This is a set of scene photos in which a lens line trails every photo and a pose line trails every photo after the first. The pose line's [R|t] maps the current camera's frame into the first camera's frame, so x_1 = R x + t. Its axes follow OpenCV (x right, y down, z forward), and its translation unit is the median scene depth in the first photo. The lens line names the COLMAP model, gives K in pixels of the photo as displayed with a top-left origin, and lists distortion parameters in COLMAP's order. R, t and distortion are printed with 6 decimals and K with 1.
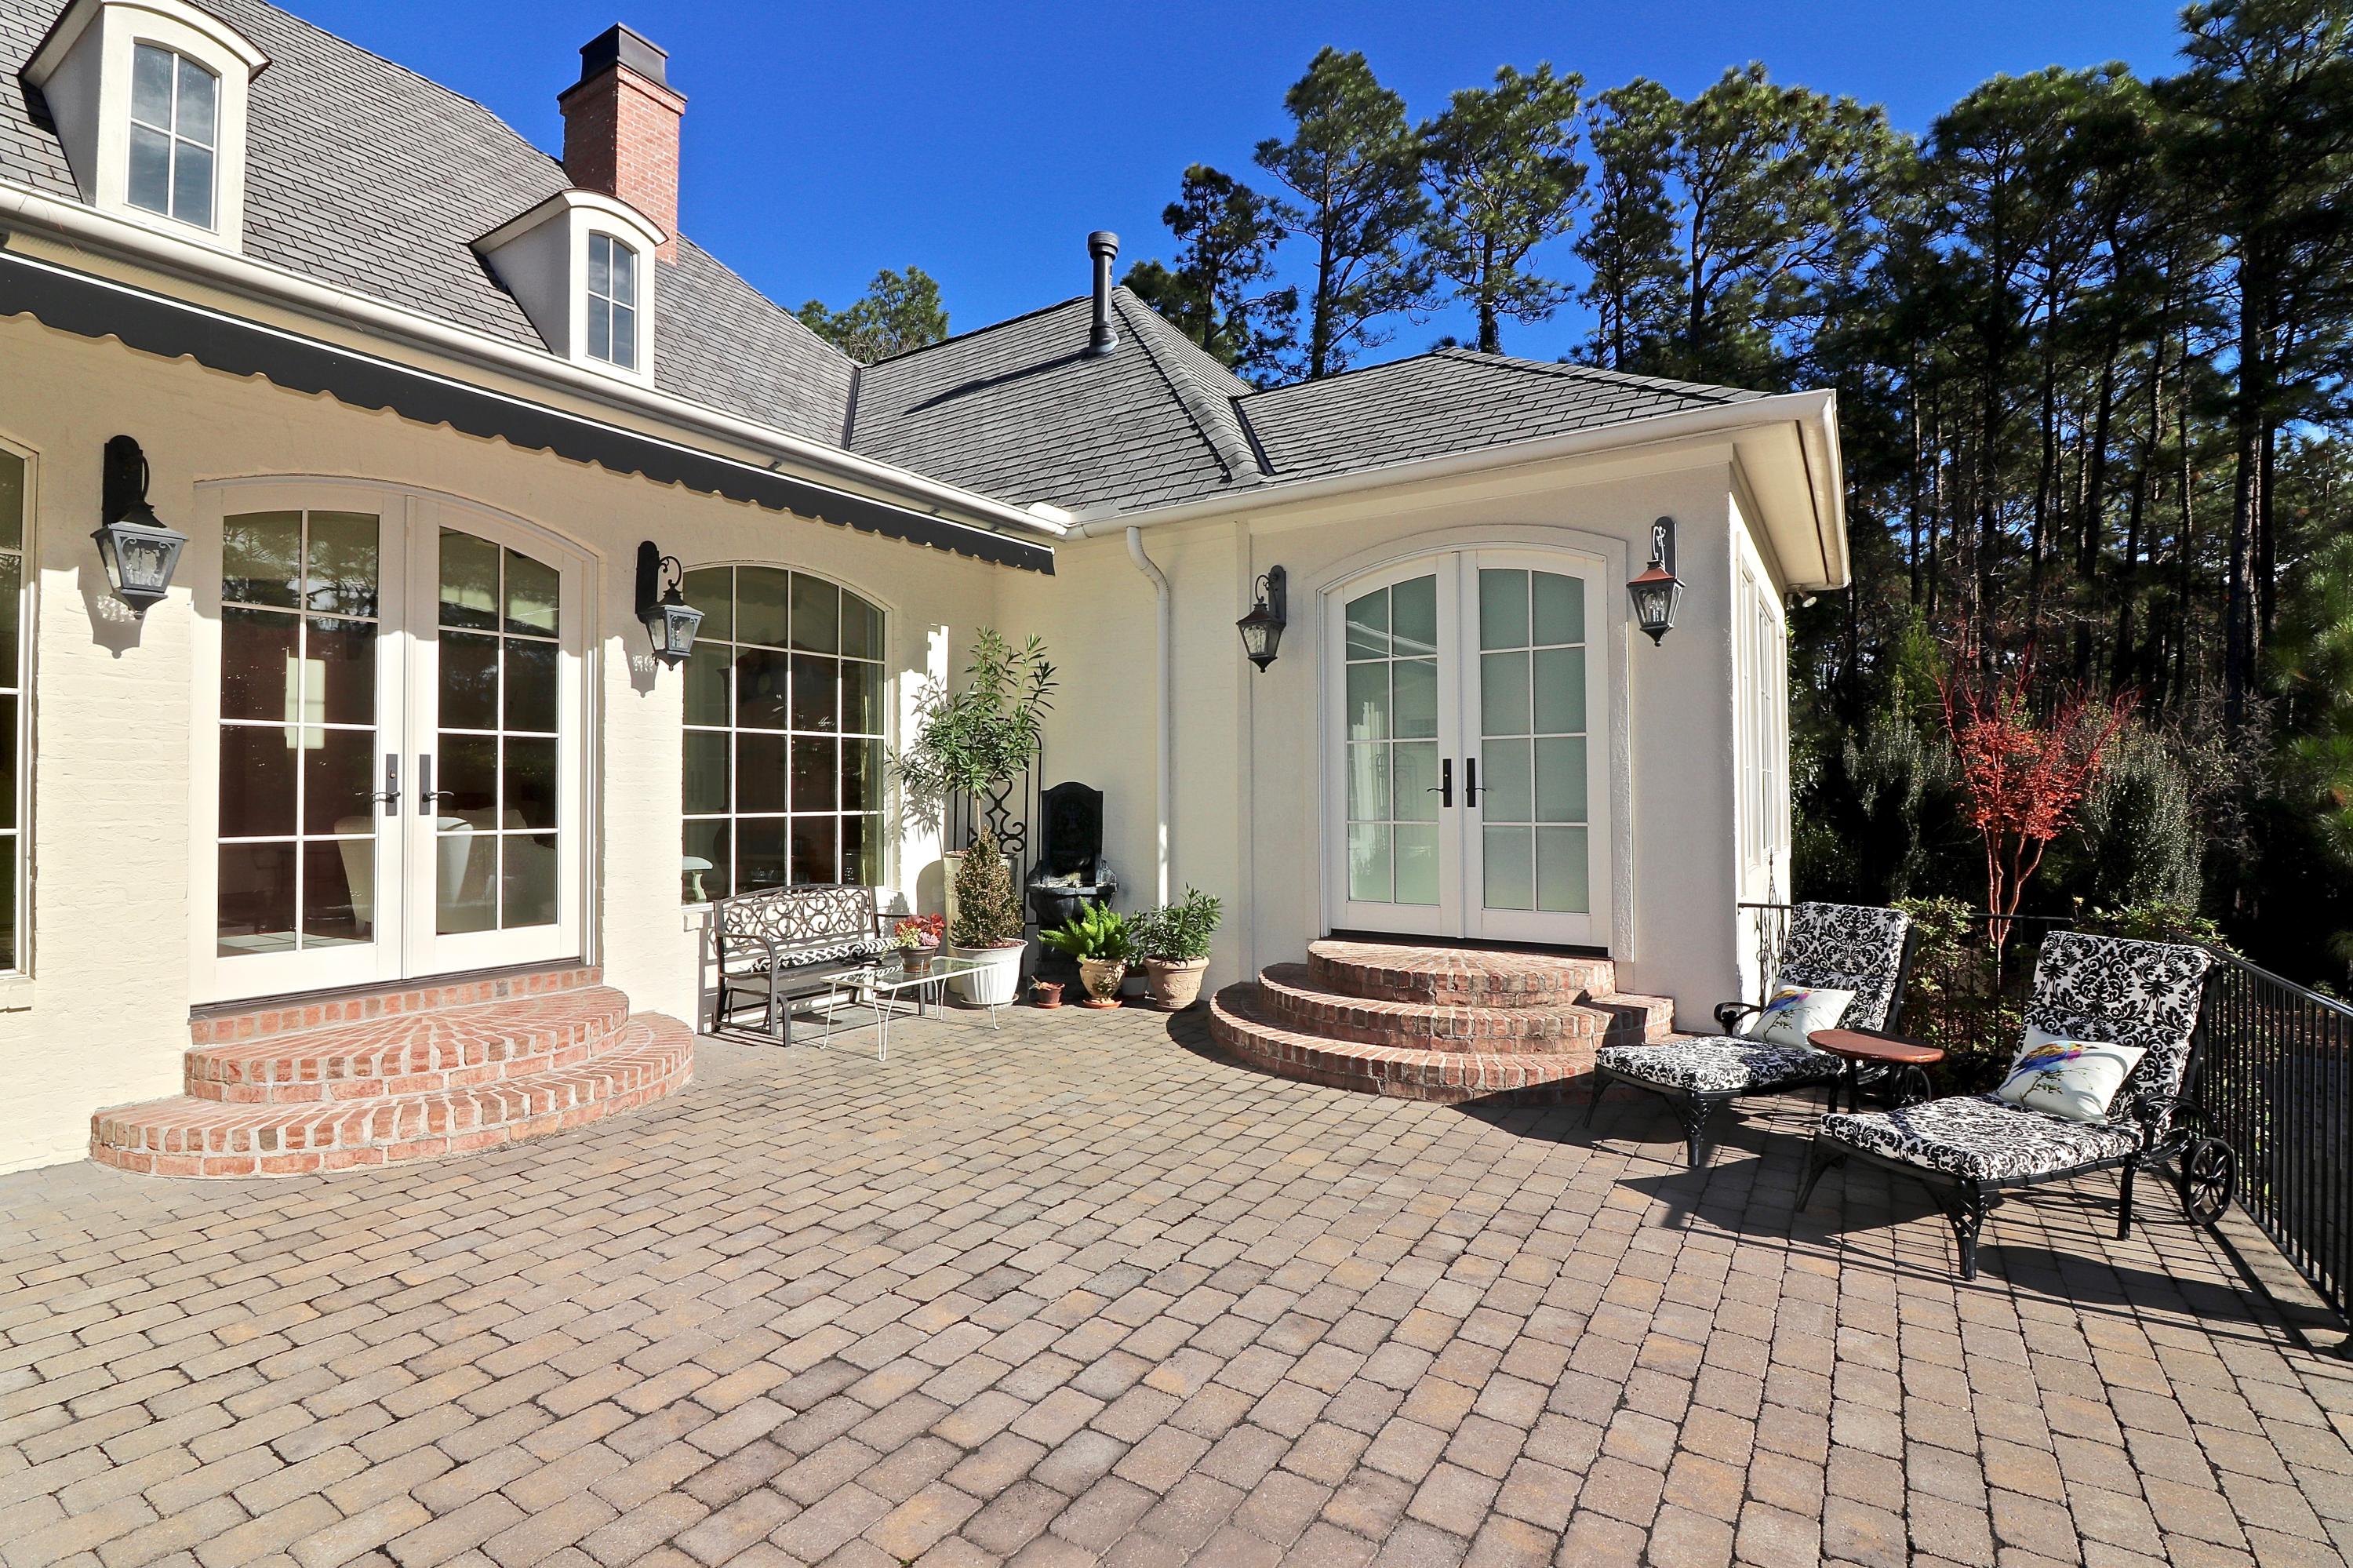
lens RADIAL K [[1097.7, 0, 1147.0], [0, 1097.7, 778.5], [0, 0, 1]] dist [0.010925, -0.015878]
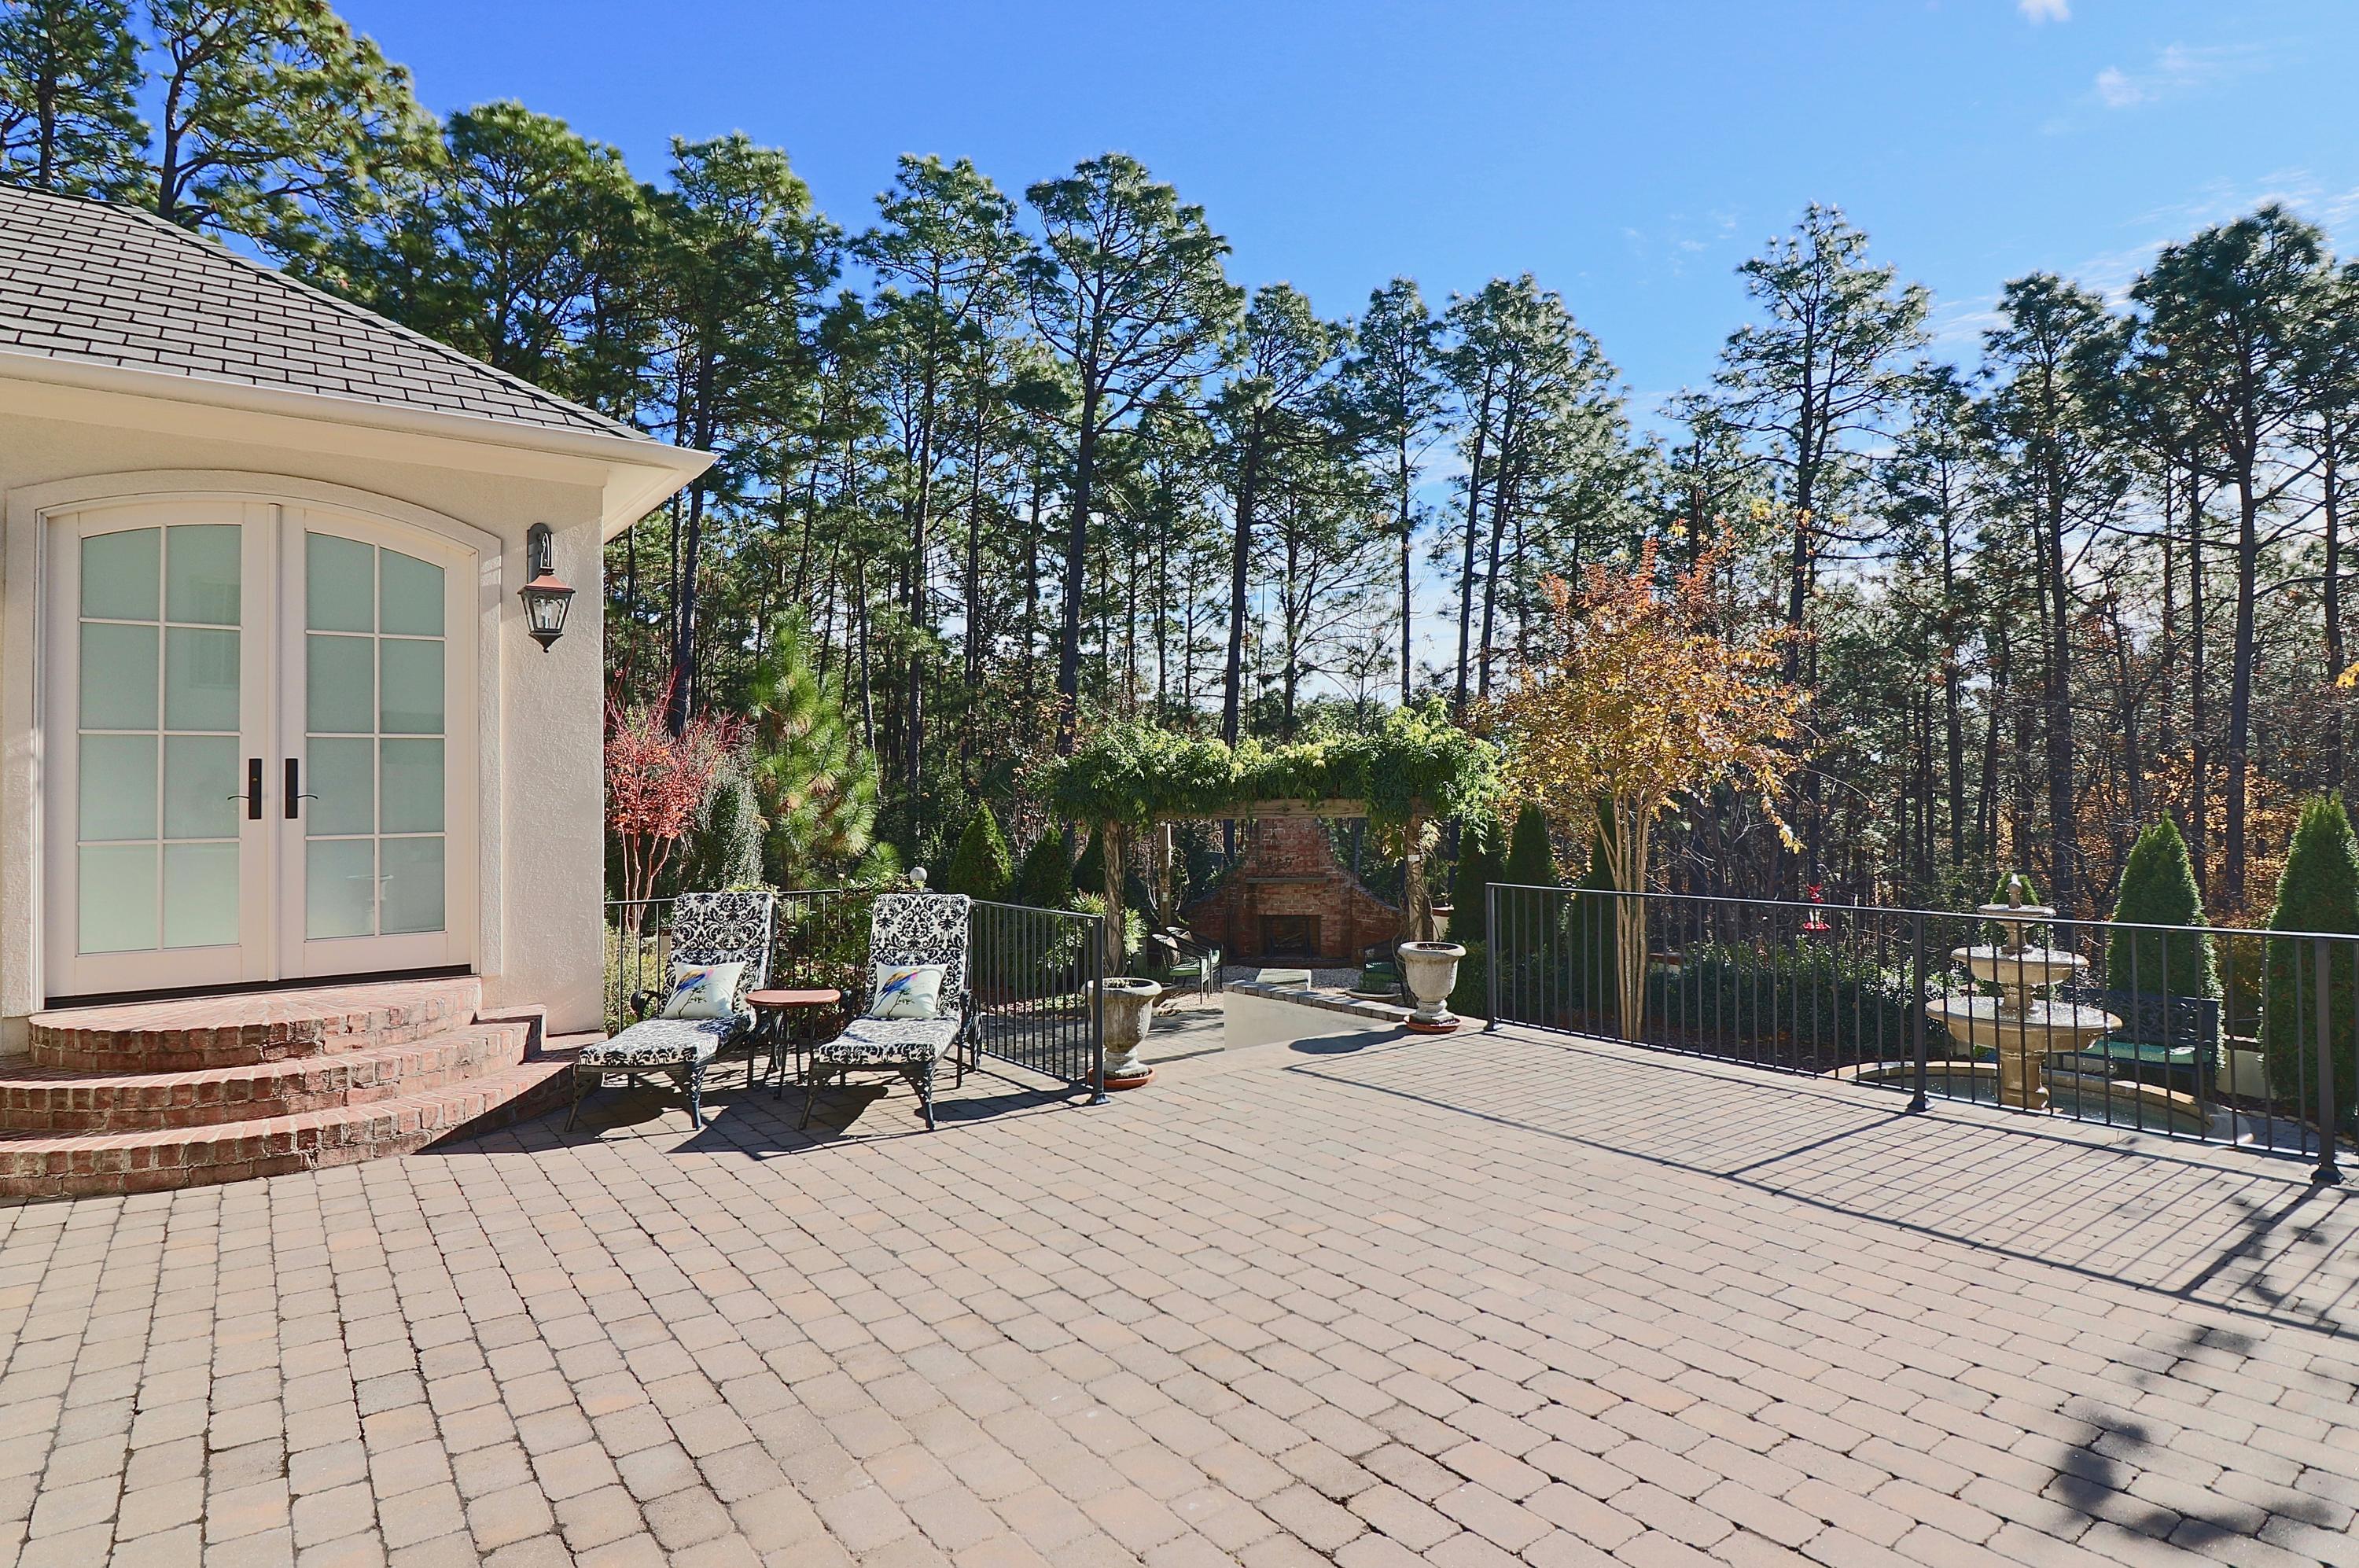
lens RADIAL K [[1241.5, 0, 1179.5], [0, 1241.5, 784.0], [0, 0, 1]] dist [-0.003347, -0.009766]
pose [[0.336538, 0.005096, 0.941656, -0.353655], [-0.004522, 0.999983, -0.003795, 0.000867], [-0.941659, -0.002981, 0.336555, 0.067370]]
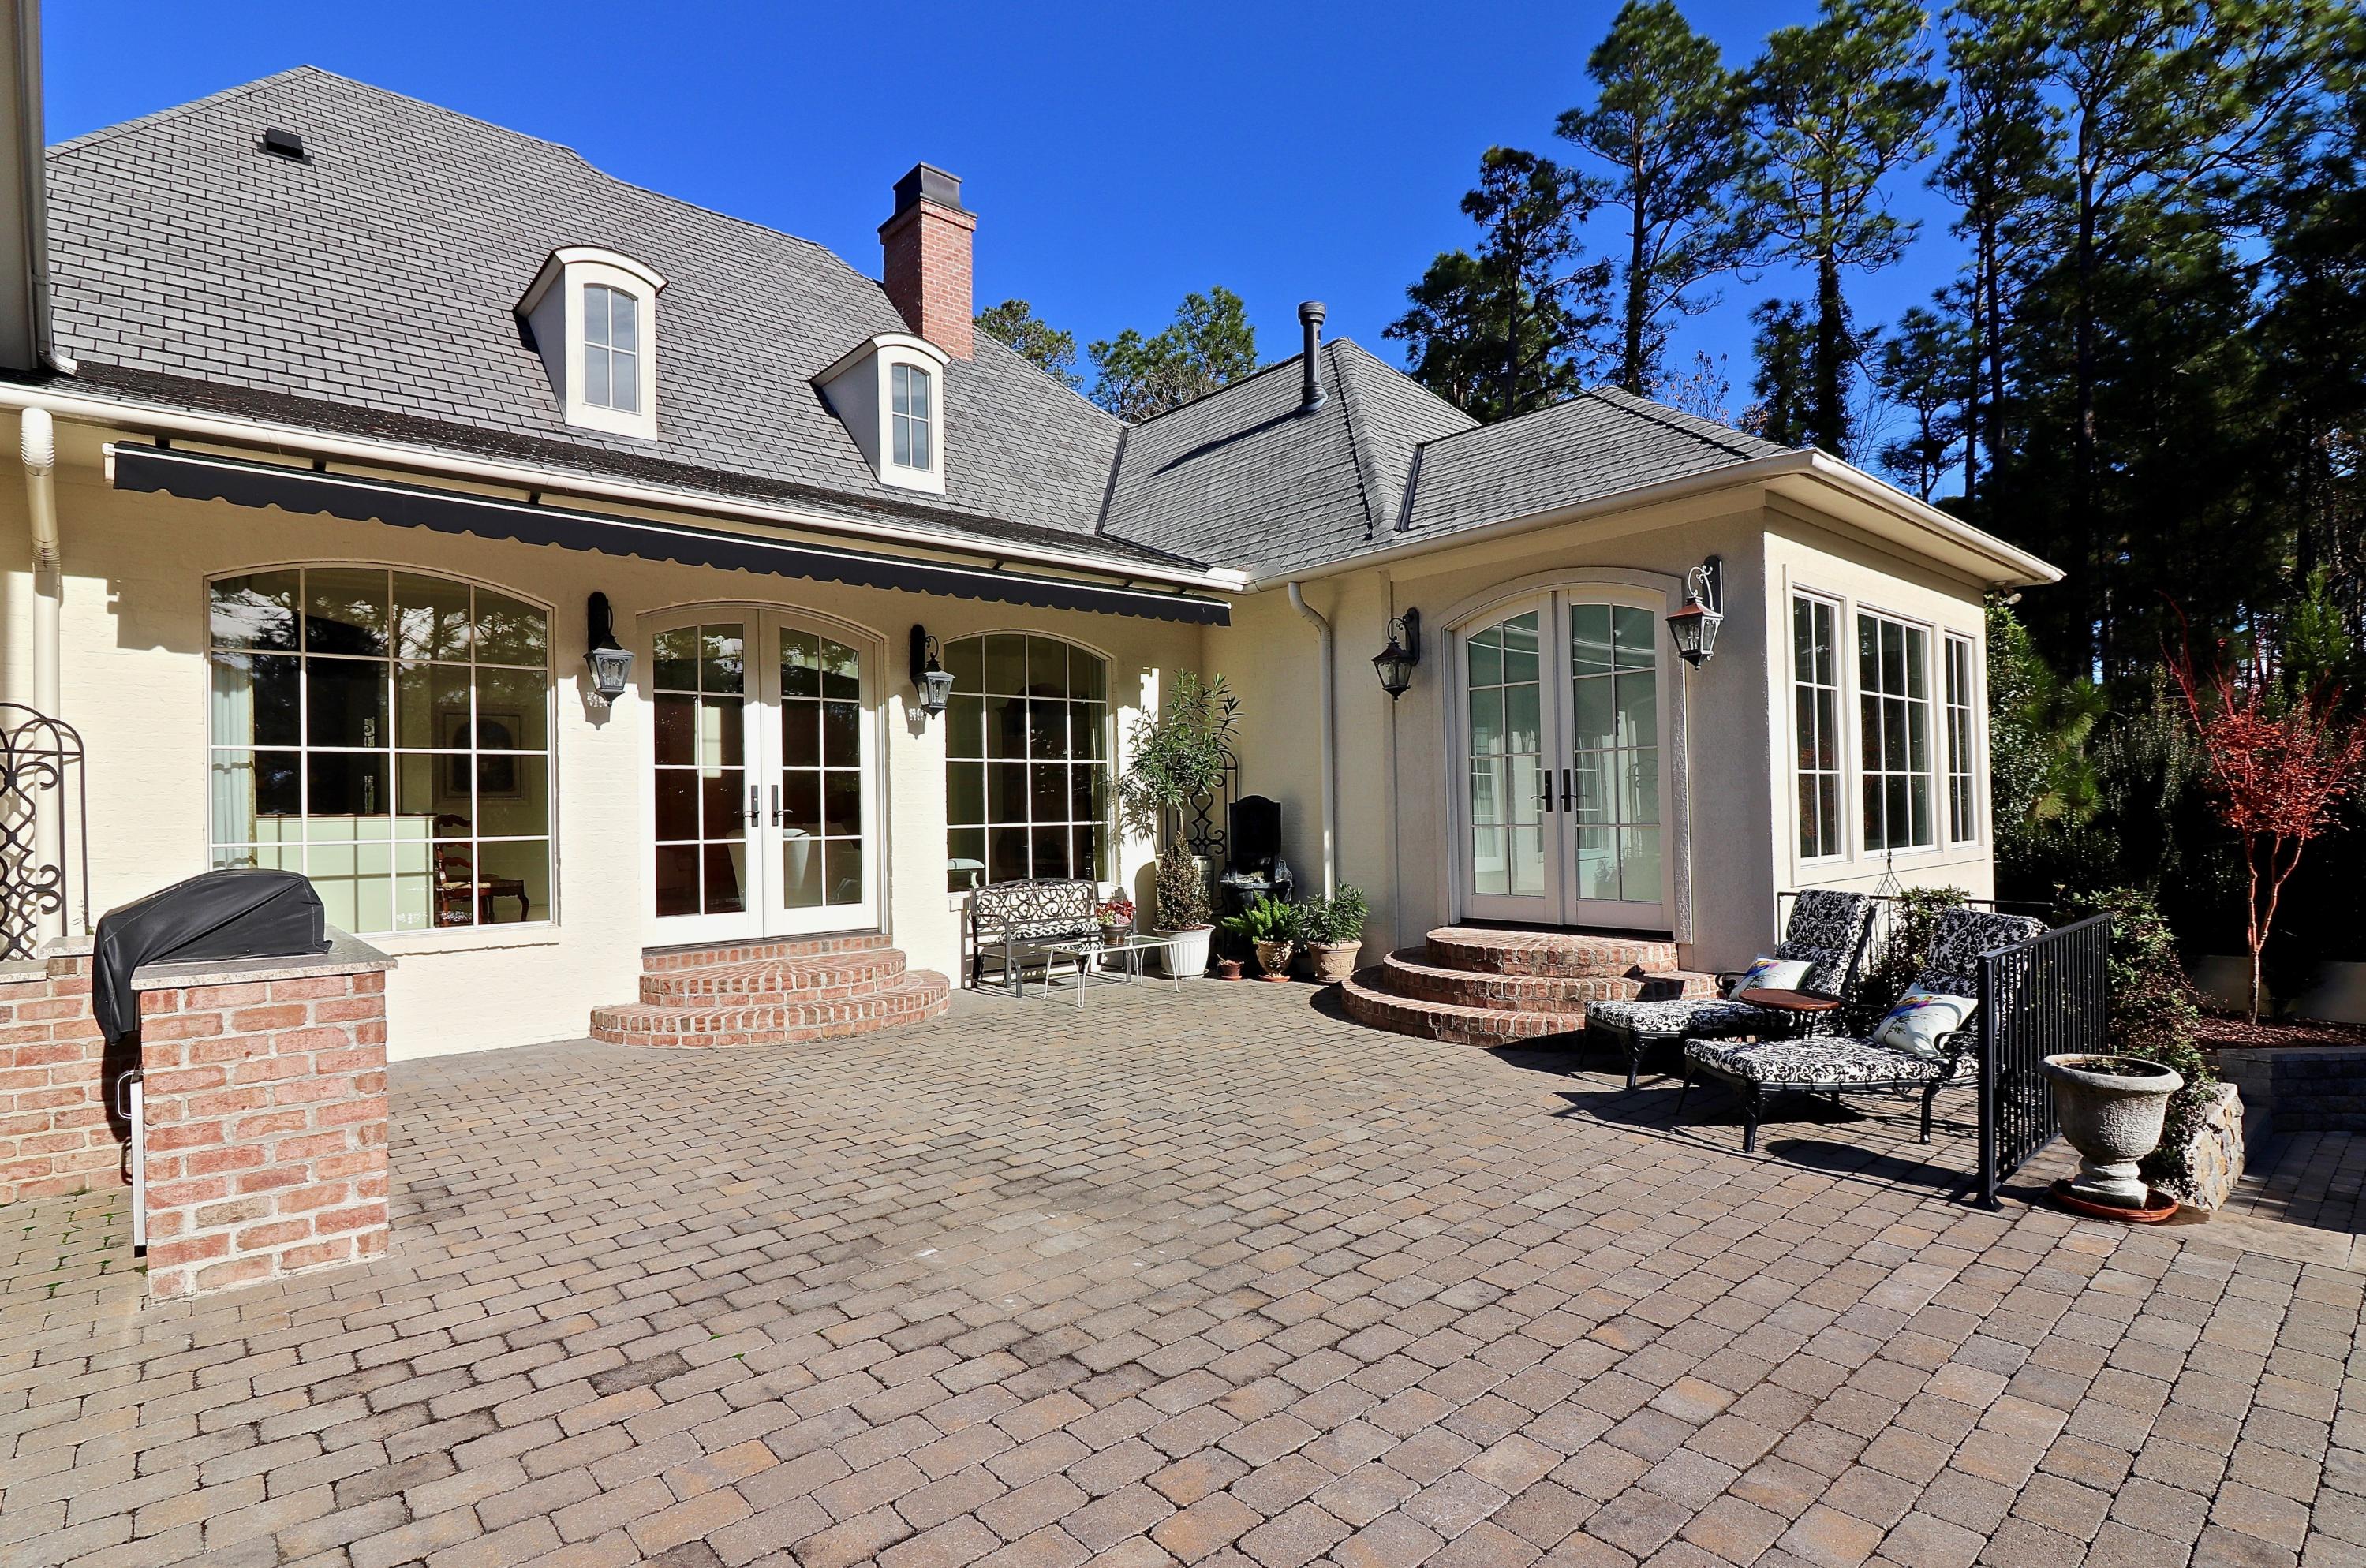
lens RADIAL K [[1155.7, 0, 1185.0], [0, 1155.7, 797.7], [0, 0, 1]] dist [0.036060, -0.036304]
pose [[0.963498, -0.017008, -0.267176, 0.237995], [0.018800, 0.999815, 0.004148, -0.001121], [0.267056, -0.009020, 0.963639, -0.289690]]
